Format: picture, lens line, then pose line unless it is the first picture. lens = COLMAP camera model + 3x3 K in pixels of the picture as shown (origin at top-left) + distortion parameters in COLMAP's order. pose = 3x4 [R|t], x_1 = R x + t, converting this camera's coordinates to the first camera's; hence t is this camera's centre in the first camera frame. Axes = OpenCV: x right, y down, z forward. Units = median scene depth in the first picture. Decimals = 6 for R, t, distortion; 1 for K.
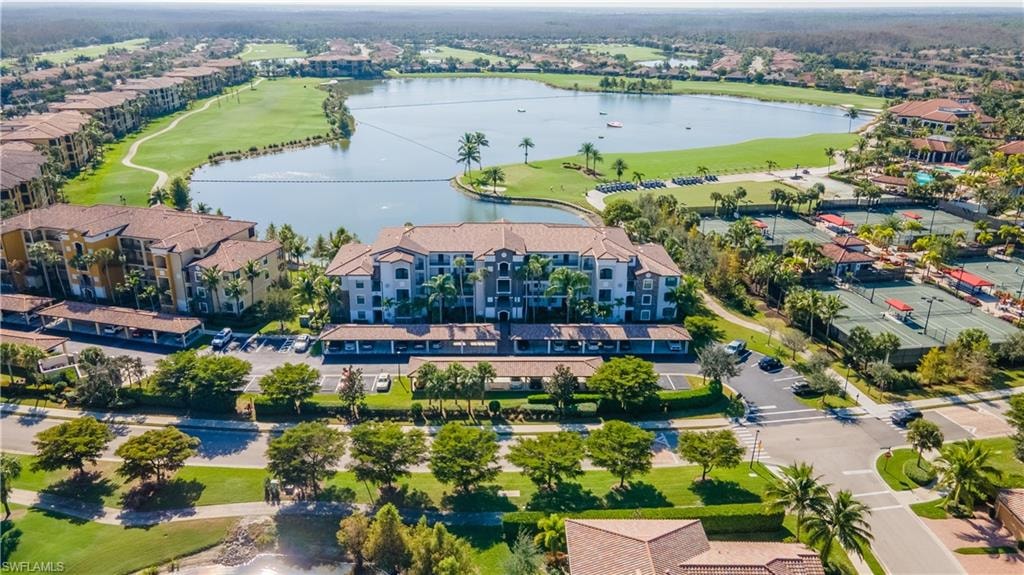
lens RADIAL K [[757.8, 0, 506.7], [0, 757.8, 284.0], [0, 0, 1]] dist [0.005967, 0.062837]
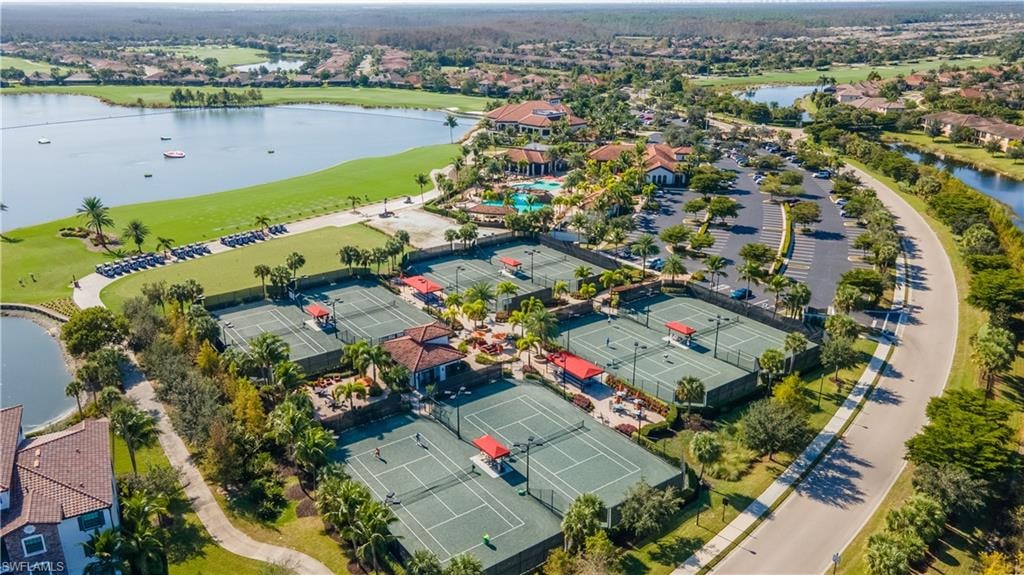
lens RADIAL K [[771.6, 0, 507.8], [0, 771.6, 287.7], [0, 0, 1]] dist [0.005598, 0.065376]
pose [[0.898764, -0.161255, 0.407700, 0.148288], [0.160058, 0.986403, 0.037301, -0.071994], [-0.408172, 0.031731, 0.912354, 0.200659]]
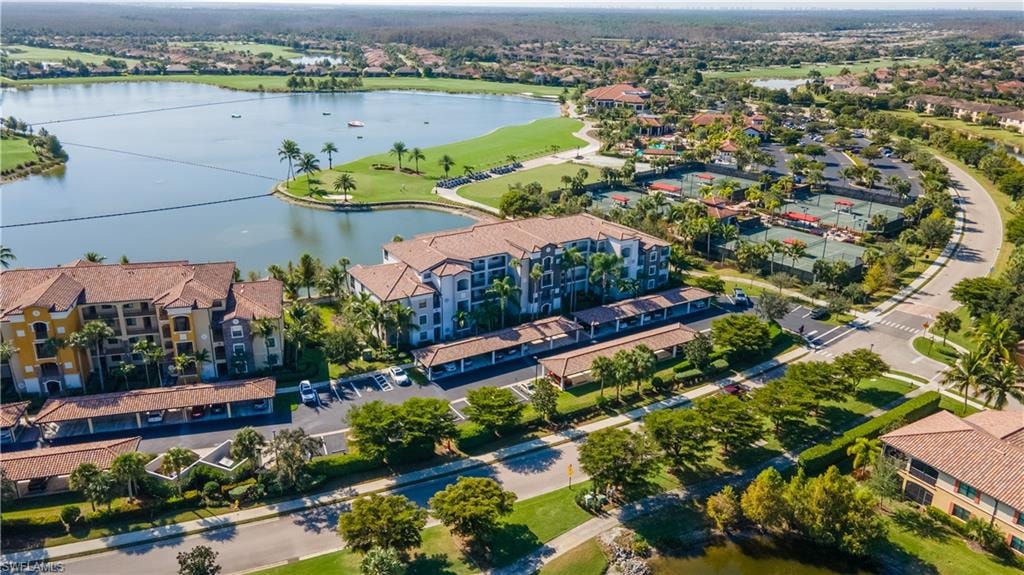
lens RADIAL K [[757.8, 0, 506.7], [0, 757.8, 284.0], [0, 0, 1]] dist [0.005967, 0.062837]
pose [[0.859865, -0.173722, 0.480055, -0.285460], [0.171216, 0.983994, 0.049407, -0.027310], [-0.480954, 0.039710, 0.875846, 0.061492]]
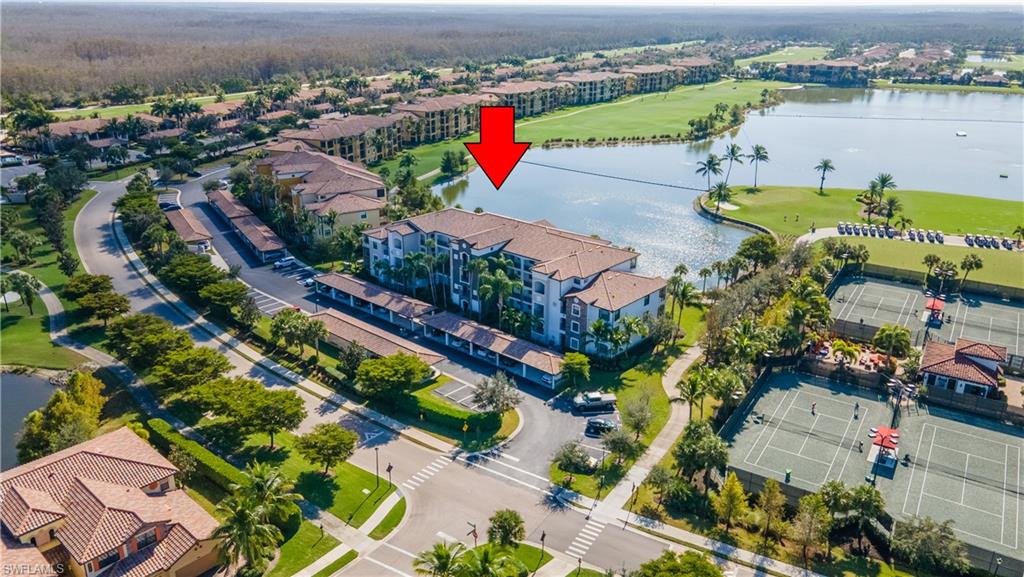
lens RADIAL K [[757.8, 0, 506.7], [0, 757.8, 285.0], [0, 0, 1]] dist [0.005967, 0.062837]
pose [[0.733032, 0.236272, -0.637840, 0.362694], [-0.237907, 0.967562, 0.084996, -0.045079], [0.637232, 0.089442, 0.765464, 0.128216]]
